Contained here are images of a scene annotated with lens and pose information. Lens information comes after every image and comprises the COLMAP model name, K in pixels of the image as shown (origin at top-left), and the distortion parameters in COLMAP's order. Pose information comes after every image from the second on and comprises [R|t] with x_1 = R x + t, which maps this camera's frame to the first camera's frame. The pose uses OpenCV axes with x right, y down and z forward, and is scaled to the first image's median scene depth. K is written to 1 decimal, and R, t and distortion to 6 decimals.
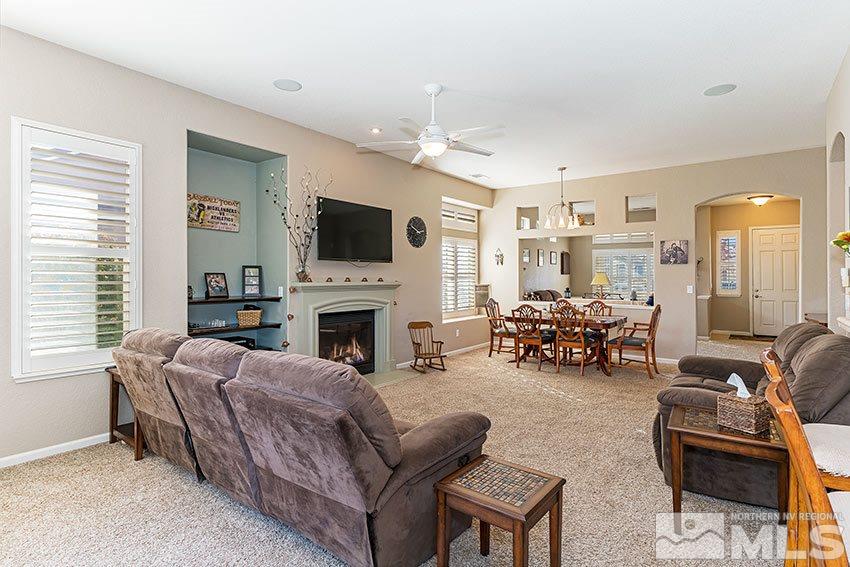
lens RADIAL K [[439.0, 0, 422.9], [0, 439.0, 277.2], [0, 0, 1]] dist [-0.004810, 0.001129]
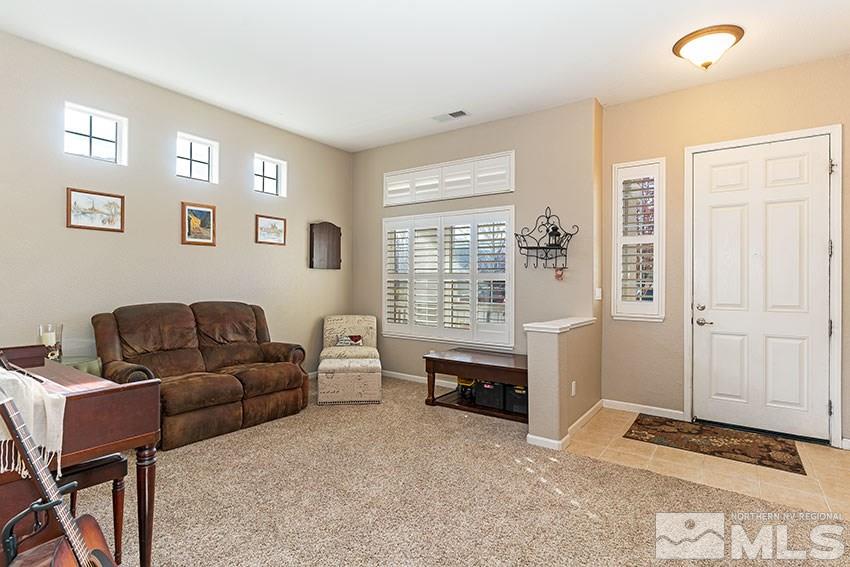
lens RADIAL K [[439.0, 0, 428.3], [0, 439.0, 281.5], [0, 0, 1]] dist [-0.004810, 0.001129]
pose [[0.999978, 0.002203, 0.006249, 0.495642], [-0.002234, 0.999986, 0.004820, 0.005770], [-0.006238, -0.004834, 0.999969, 0.585856]]
